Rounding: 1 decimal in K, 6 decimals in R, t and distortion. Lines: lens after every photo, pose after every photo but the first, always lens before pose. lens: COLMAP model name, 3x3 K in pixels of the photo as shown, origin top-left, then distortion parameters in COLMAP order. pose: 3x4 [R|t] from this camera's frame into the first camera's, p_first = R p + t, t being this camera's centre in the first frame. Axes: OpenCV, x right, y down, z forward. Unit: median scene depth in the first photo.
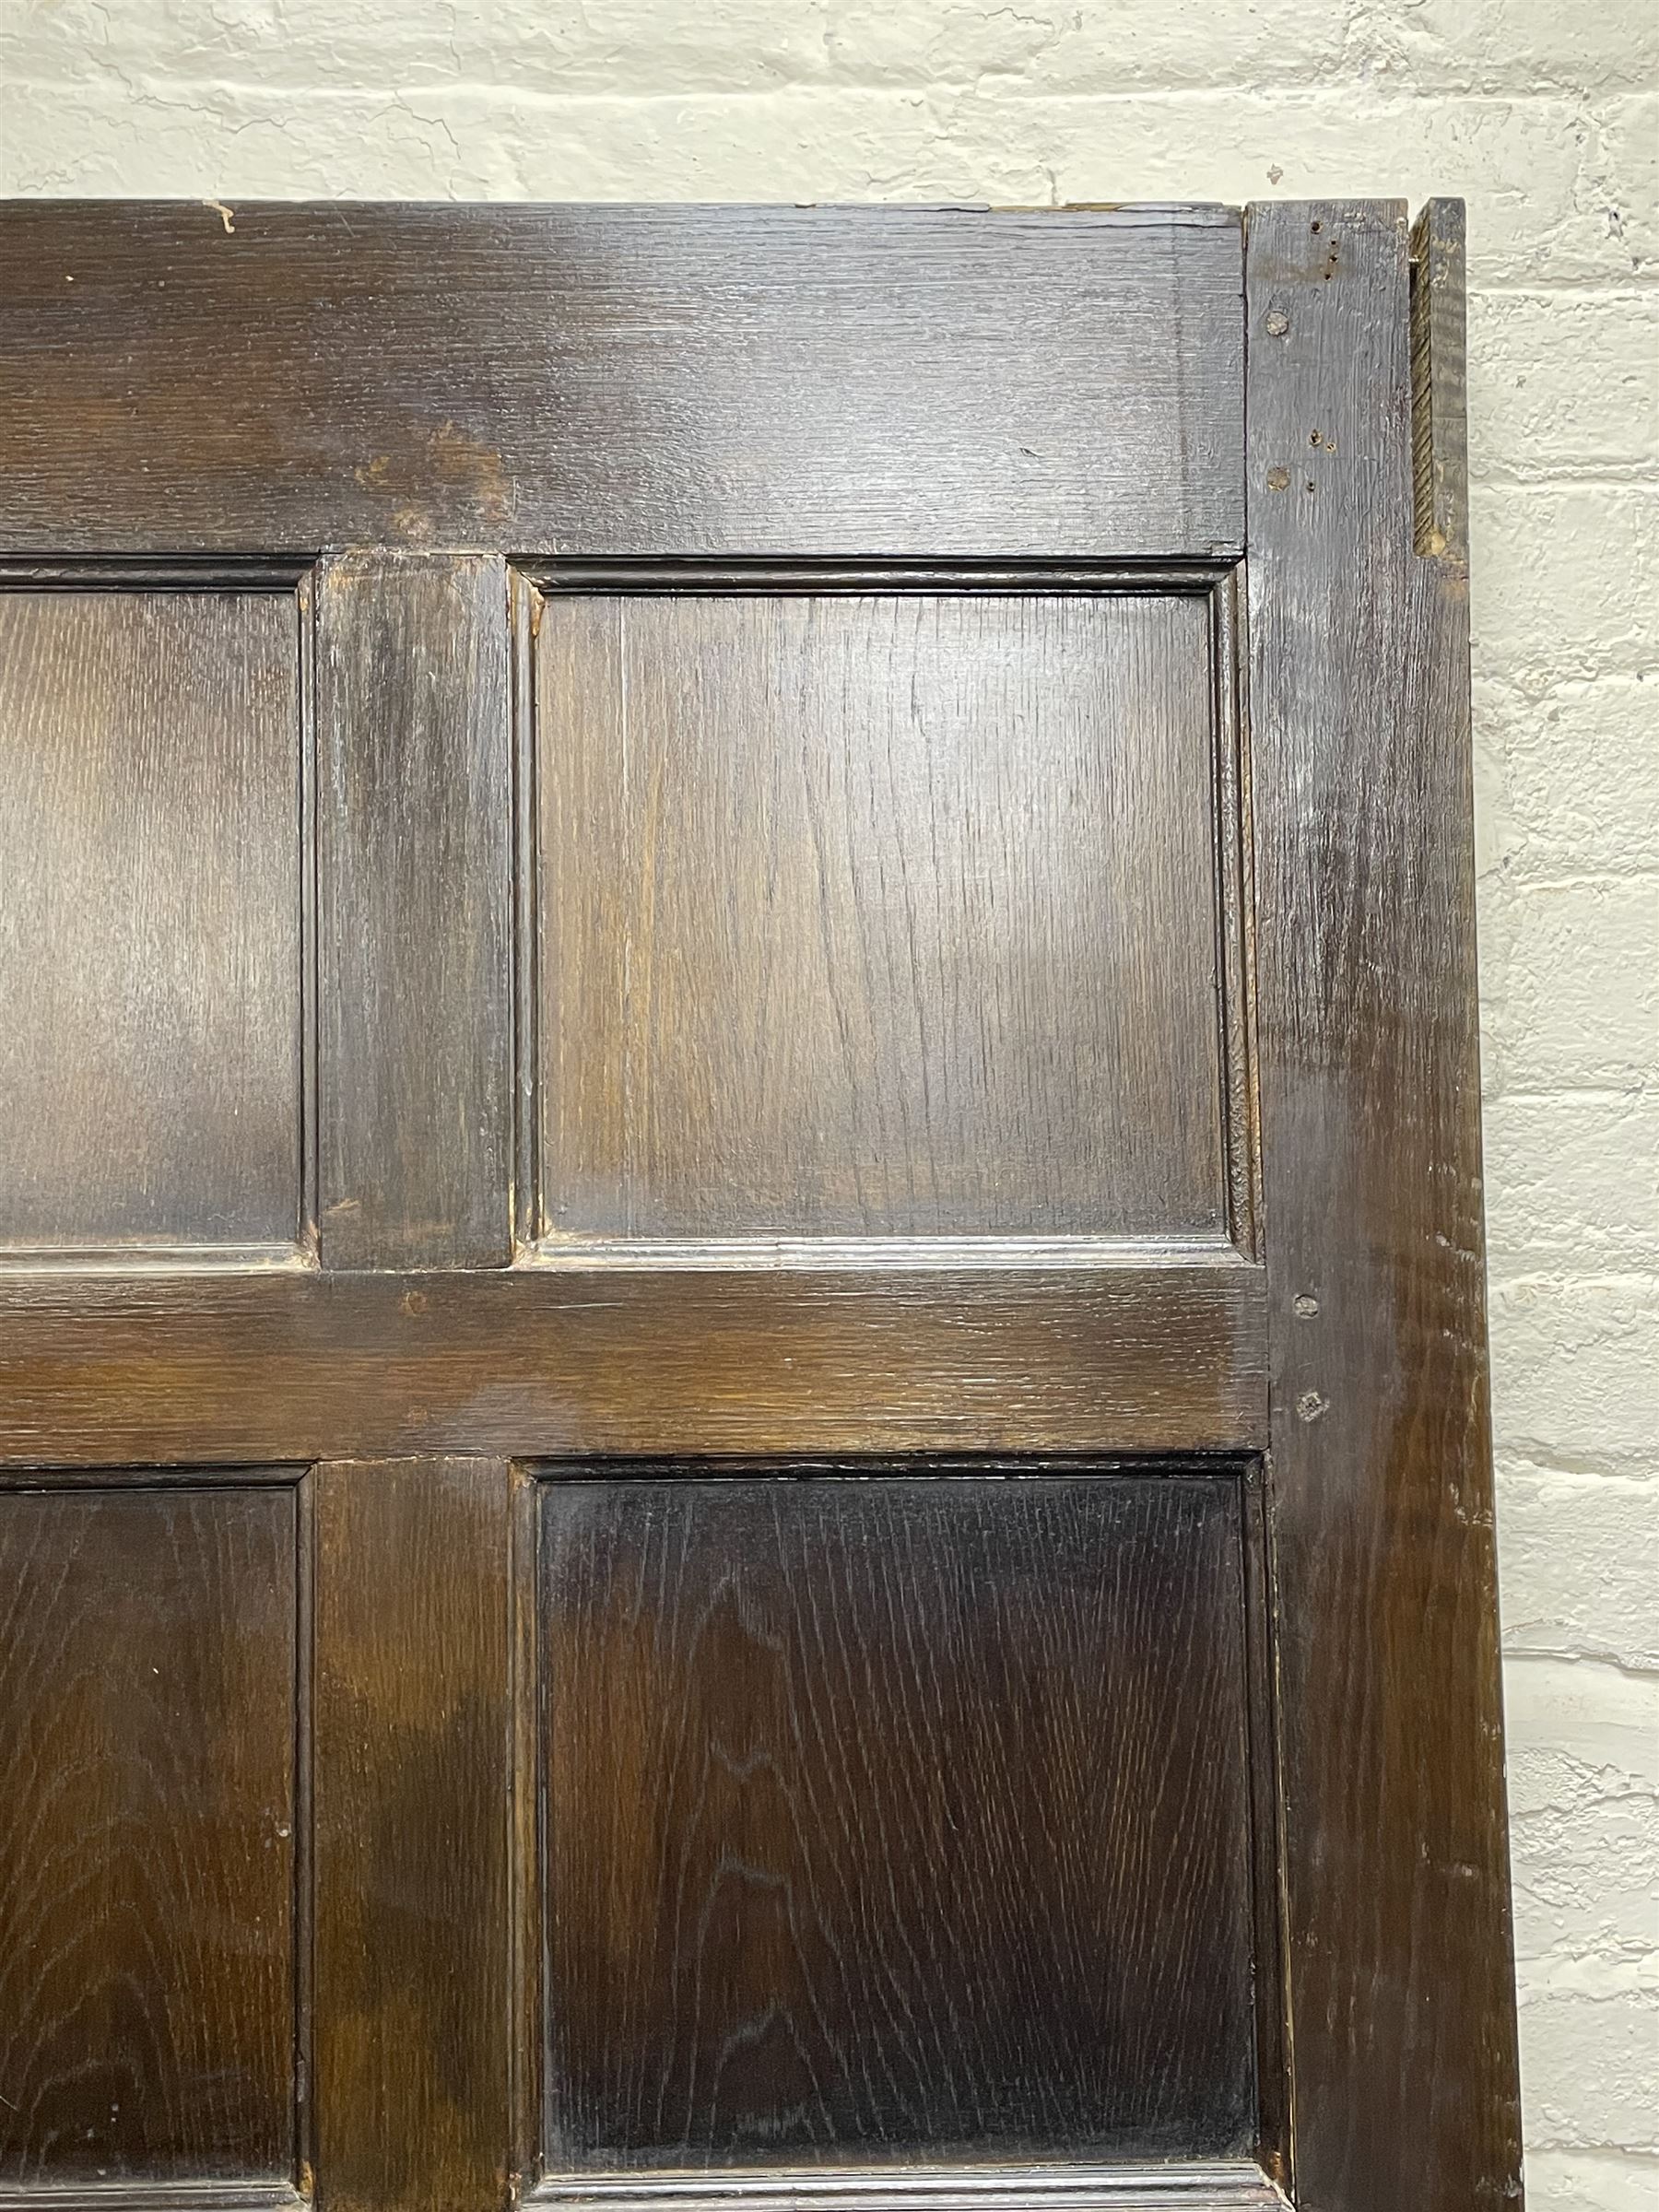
lens RADIAL K [[2377.8, 0, 833.3], [0, 2377.8, 1084.2], [0, 0, 1]] dist [0.055764, 0.000000]
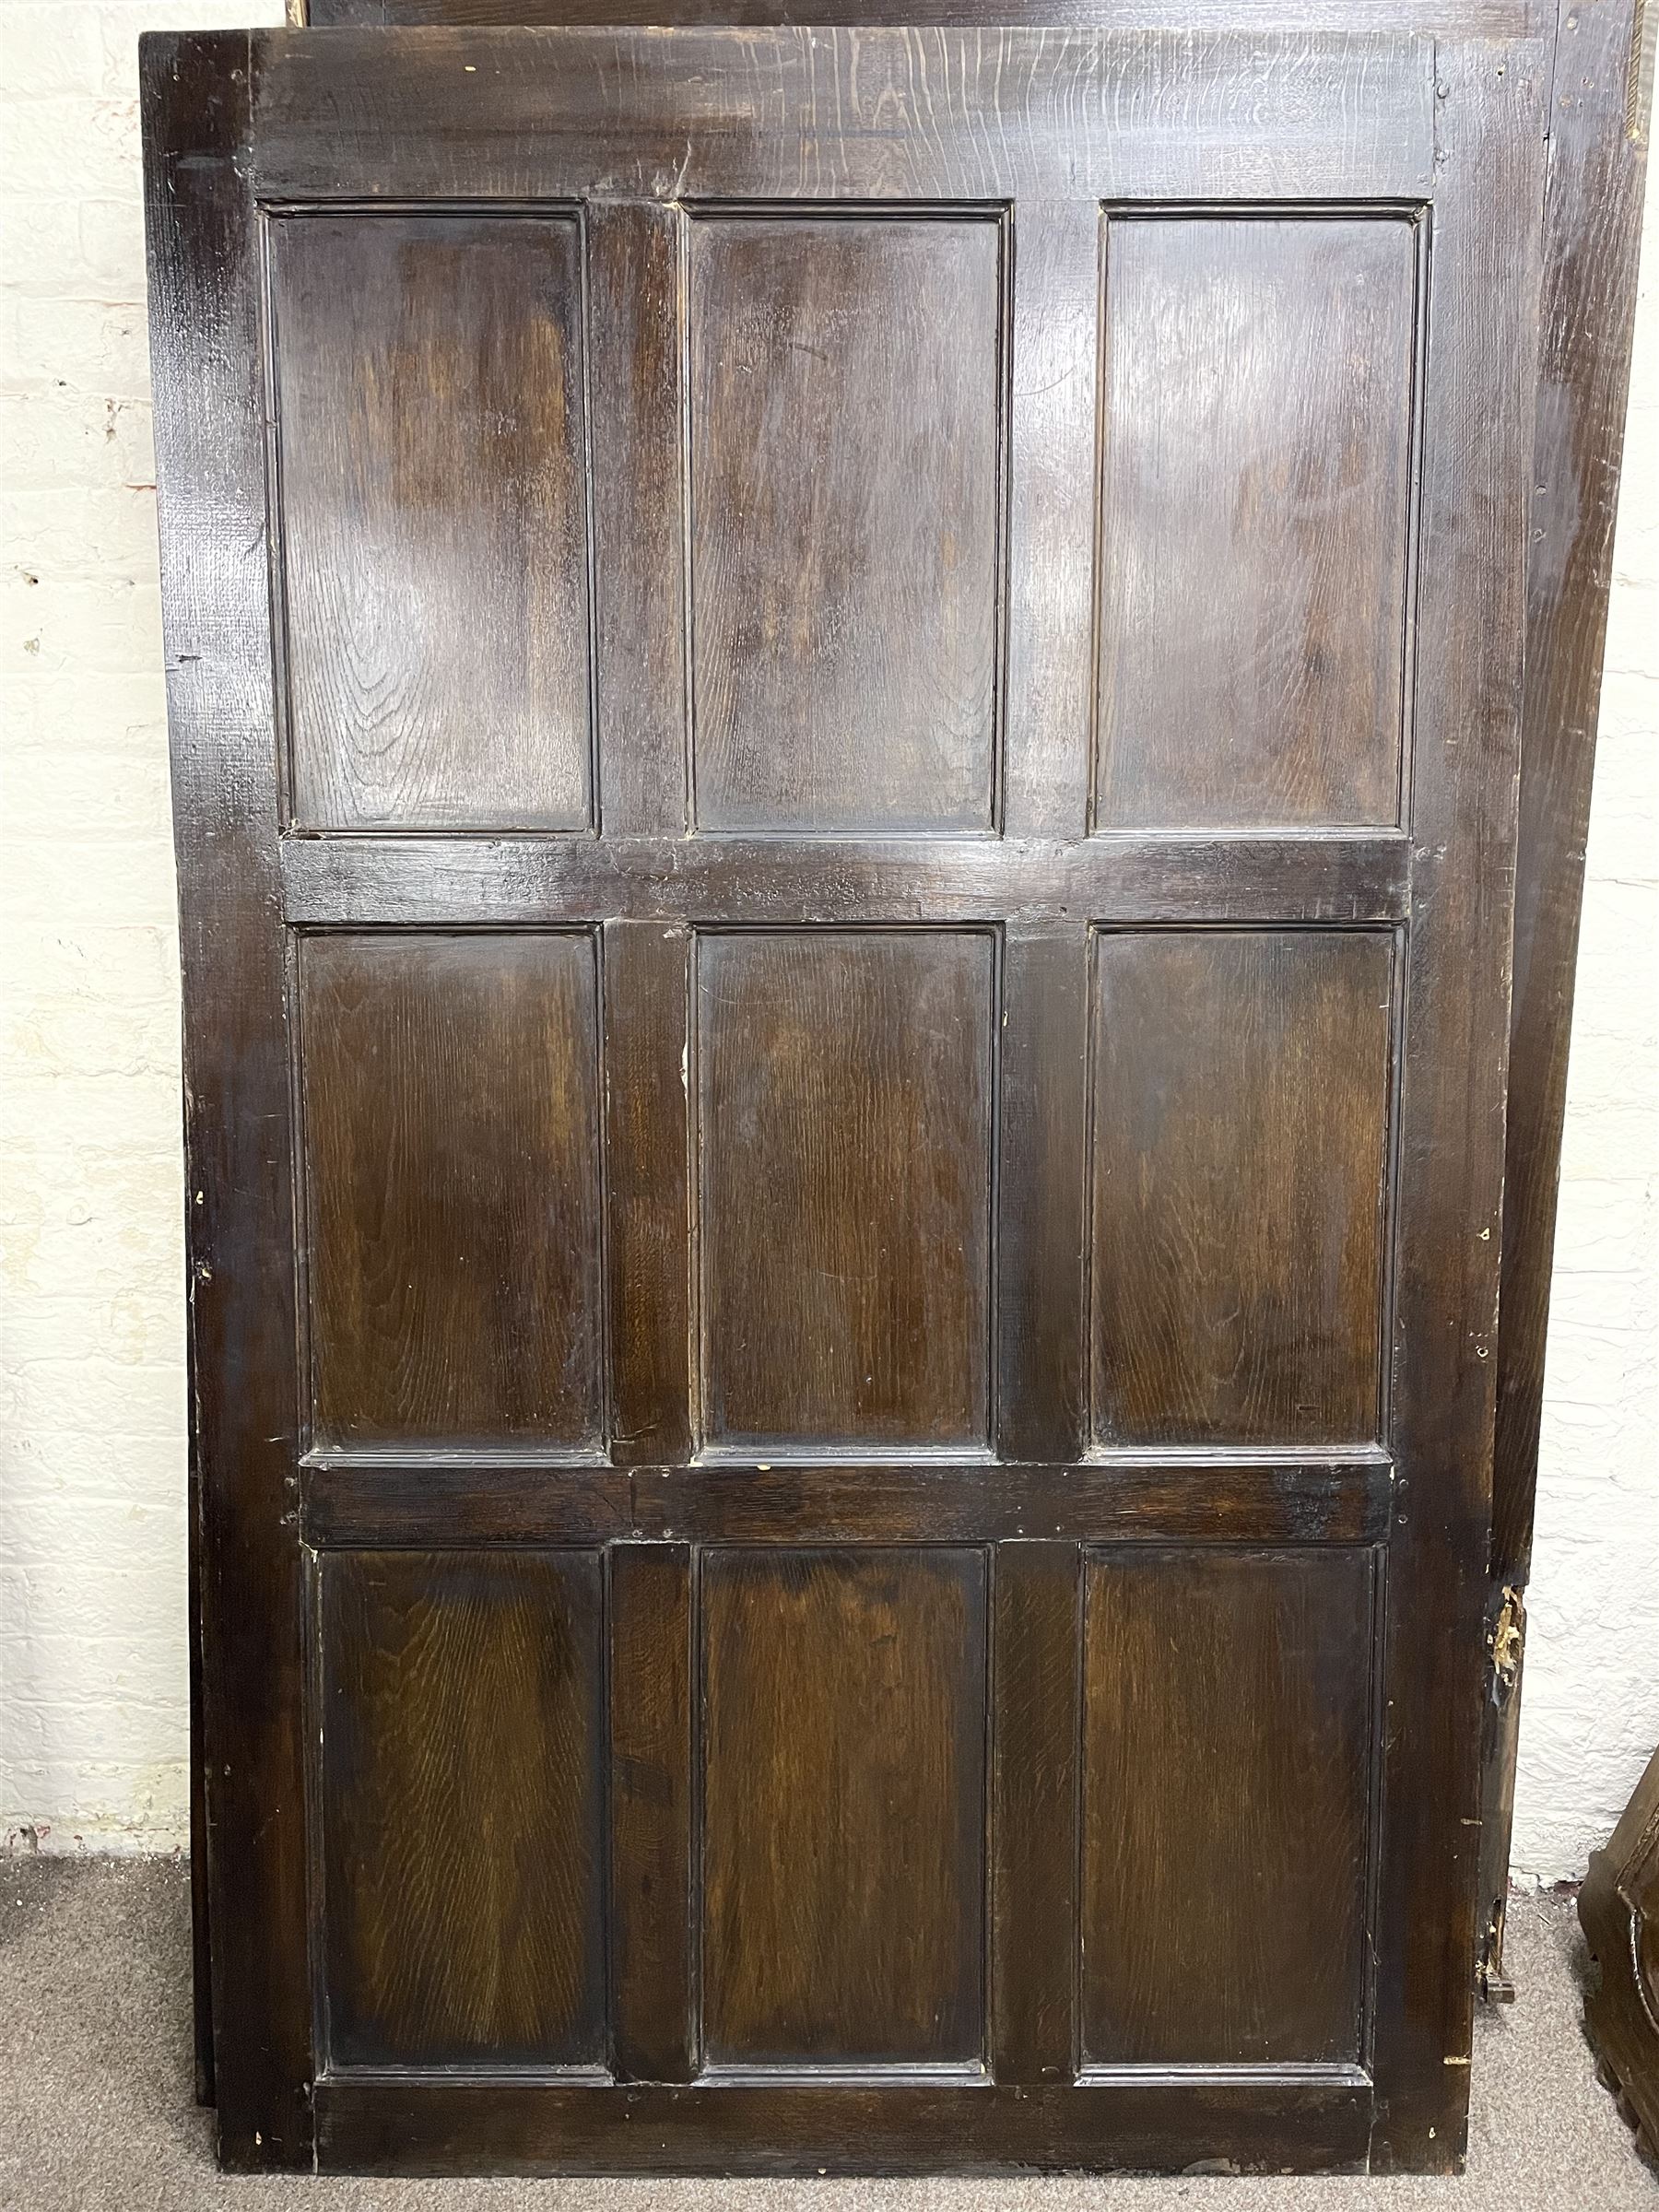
lens RADIAL K [[1676.7, 0, 845.9], [0, 1676.7, 1105.1], [0, 0, 1]] dist [0.084895, -0.105028]
pose [[0.998121, 0.029243, -0.053841, -0.344369], [-0.014573, 0.966840, 0.254966, 0.238124], [0.059511, -0.253702, 0.965450, -0.744676]]
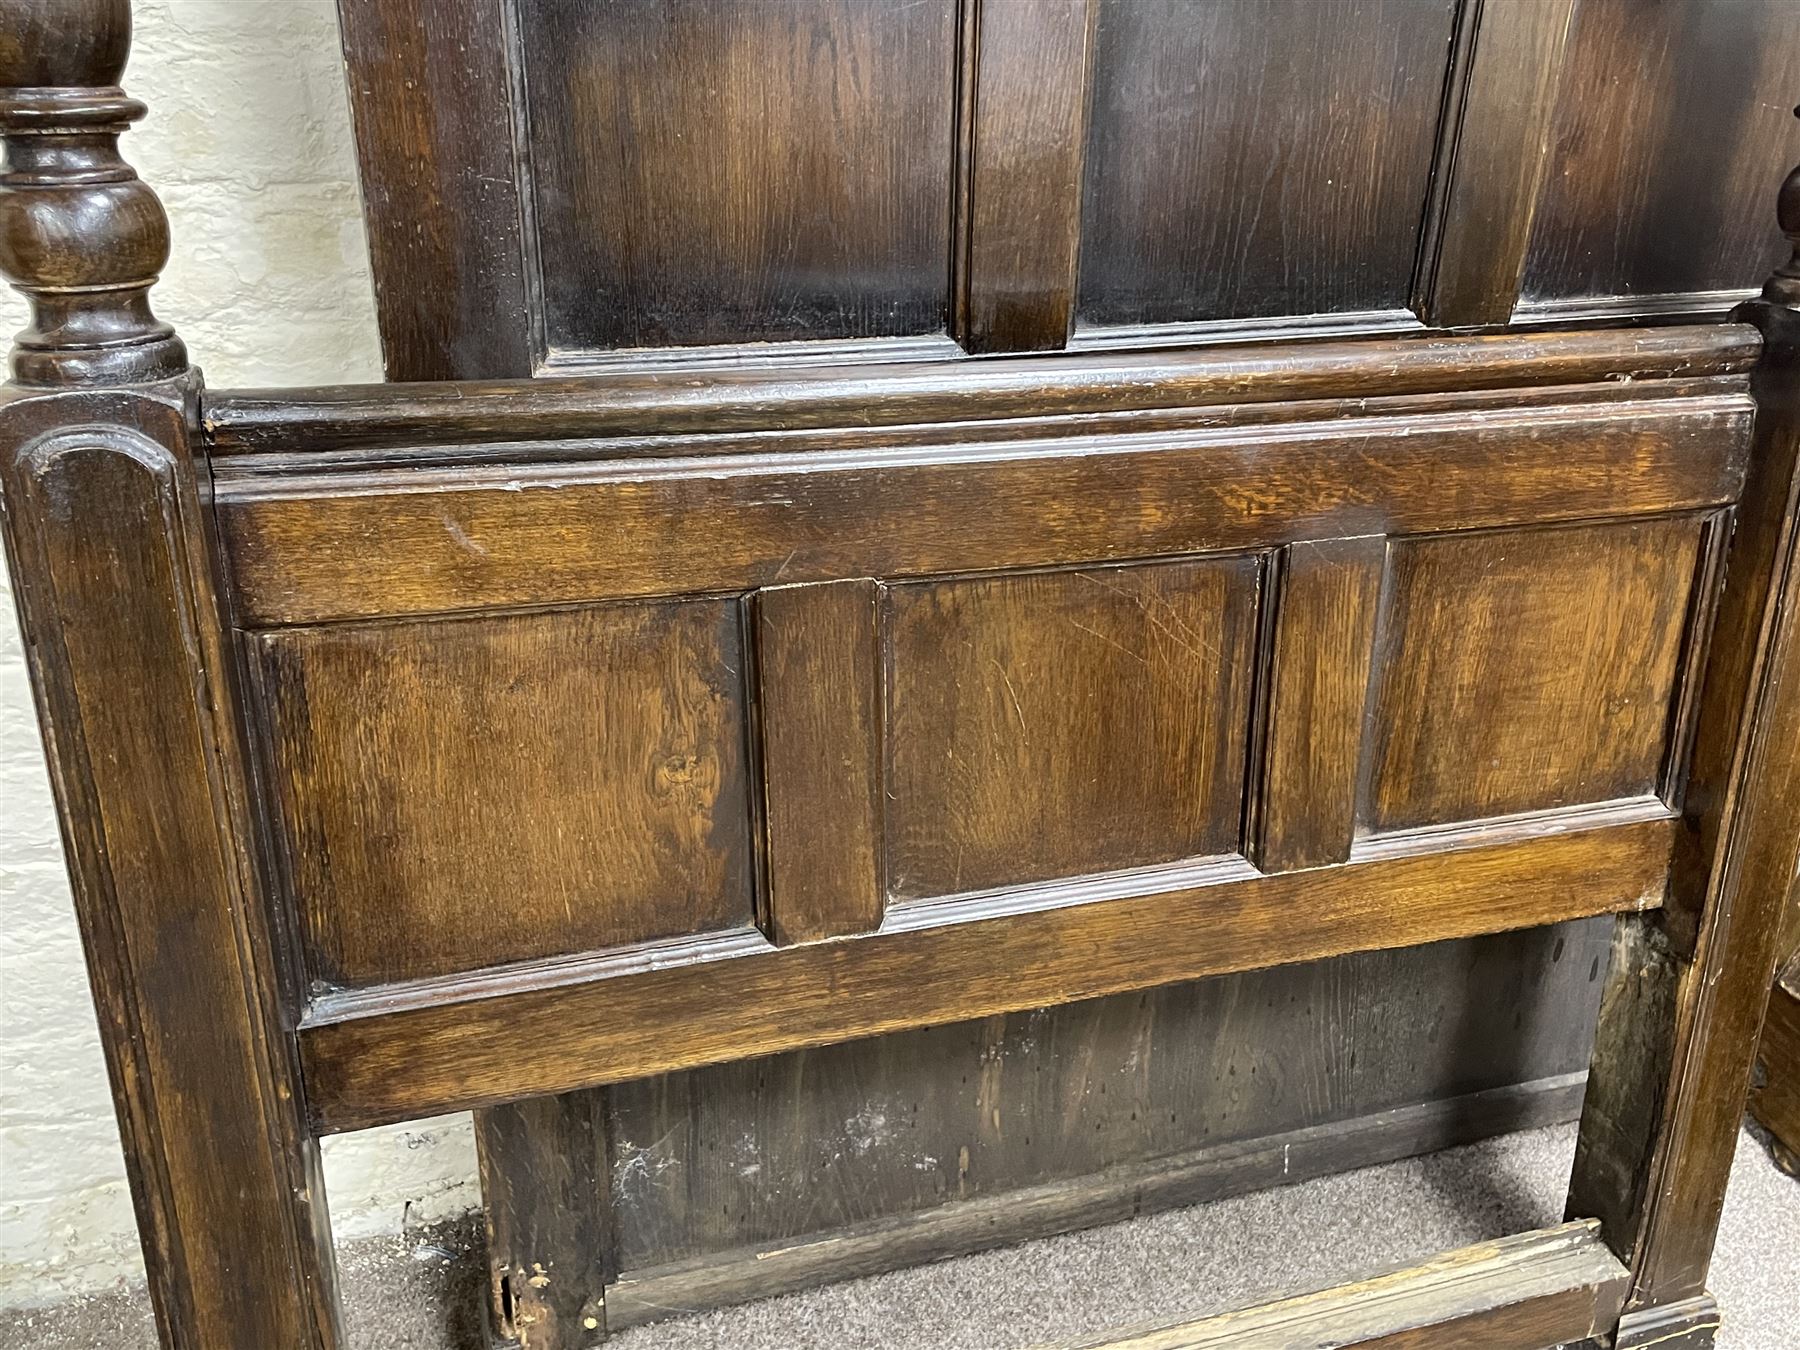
lens RADIAL K [[1594.6, 0, 922.3], [0, 1594.6, 653.2], [0, 0, 1]] dist [0.098091, -0.125414]
pose [[0.959390, -0.084374, 0.269170, -0.892490], [-0.060978, 0.869625, 0.489933, 0.409242], [-0.275414, -0.486450, 0.829164, -0.155028]]
